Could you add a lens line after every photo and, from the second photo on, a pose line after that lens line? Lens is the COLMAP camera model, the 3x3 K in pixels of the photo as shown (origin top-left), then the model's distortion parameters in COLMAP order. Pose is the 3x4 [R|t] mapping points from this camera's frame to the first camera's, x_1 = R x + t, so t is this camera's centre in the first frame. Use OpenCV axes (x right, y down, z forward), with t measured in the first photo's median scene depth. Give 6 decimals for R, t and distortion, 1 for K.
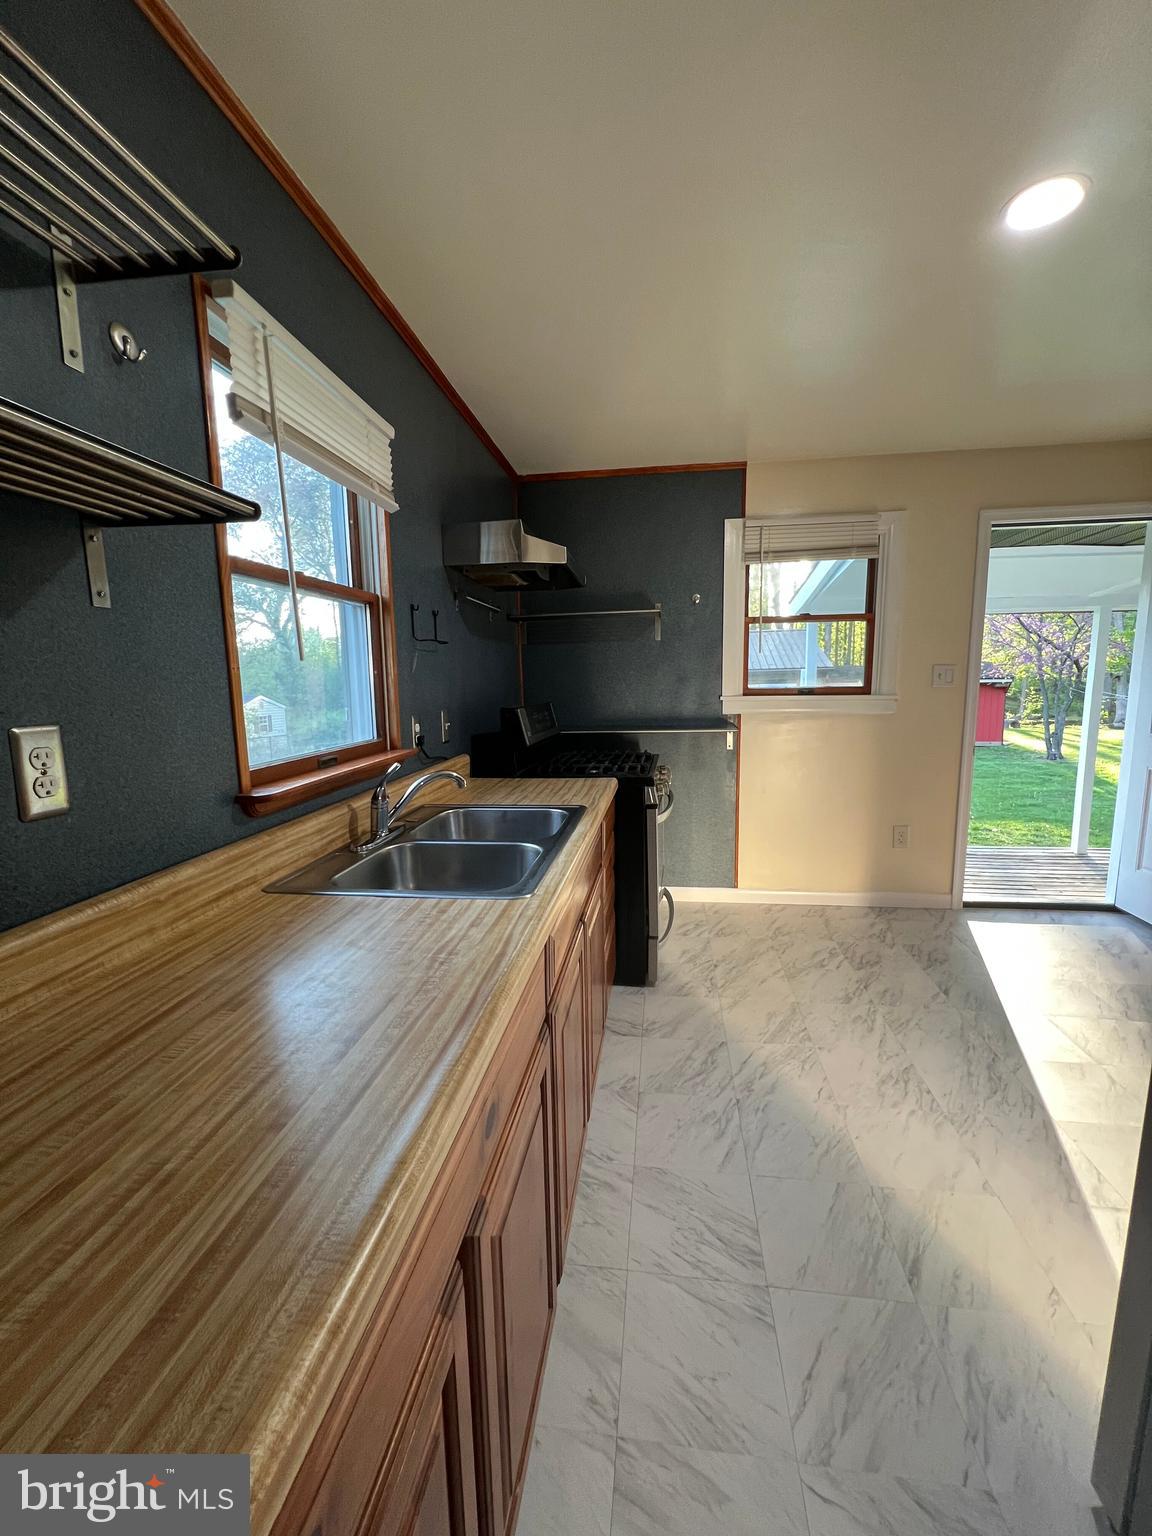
lens RADIAL K [[610.2, 0, 583.7], [0, 610.2, 766.9], [0, 0, 1]] dist [-0.003418, 0.000898]
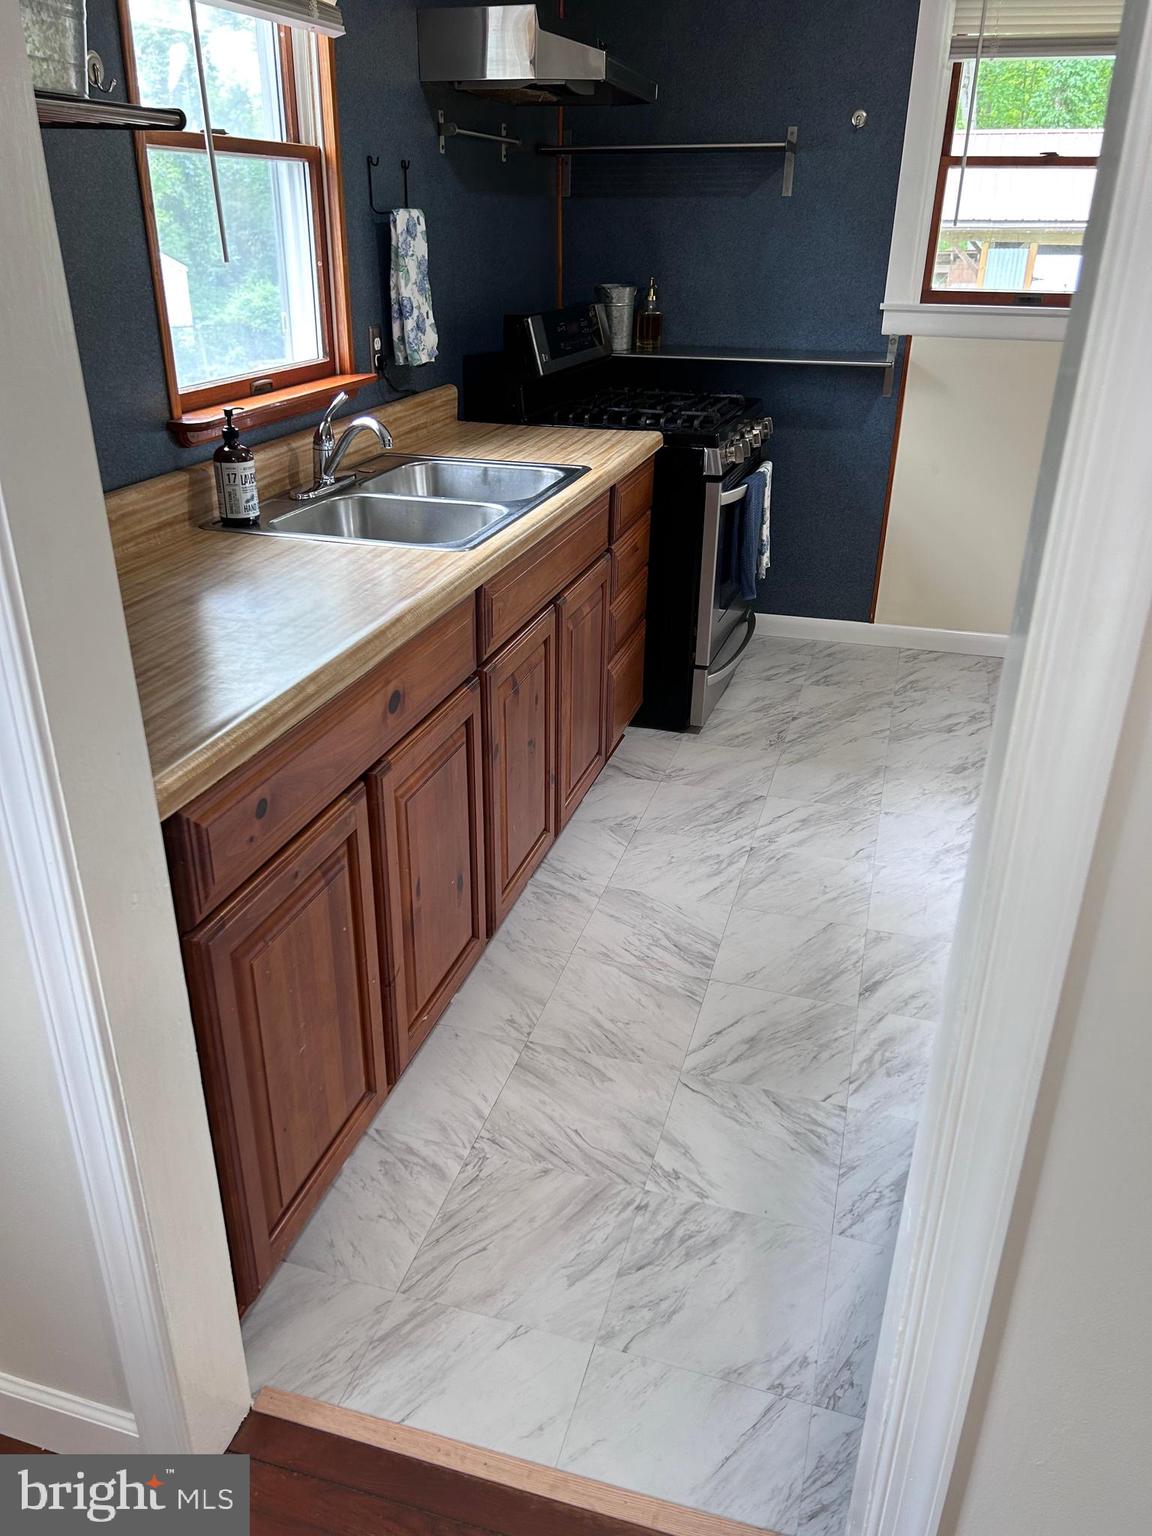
lens RADIAL K [[1140.3, 0, 570.3], [0, 1140.3, 775.6], [0, 0, 1]] dist [0.051662, -0.045504]
pose [[0.986976, 0.093233, -0.131095, 0.283466], [-0.049595, 0.951582, 0.303367, -0.001443], [0.153031, -0.292915, 0.943813, -0.644670]]
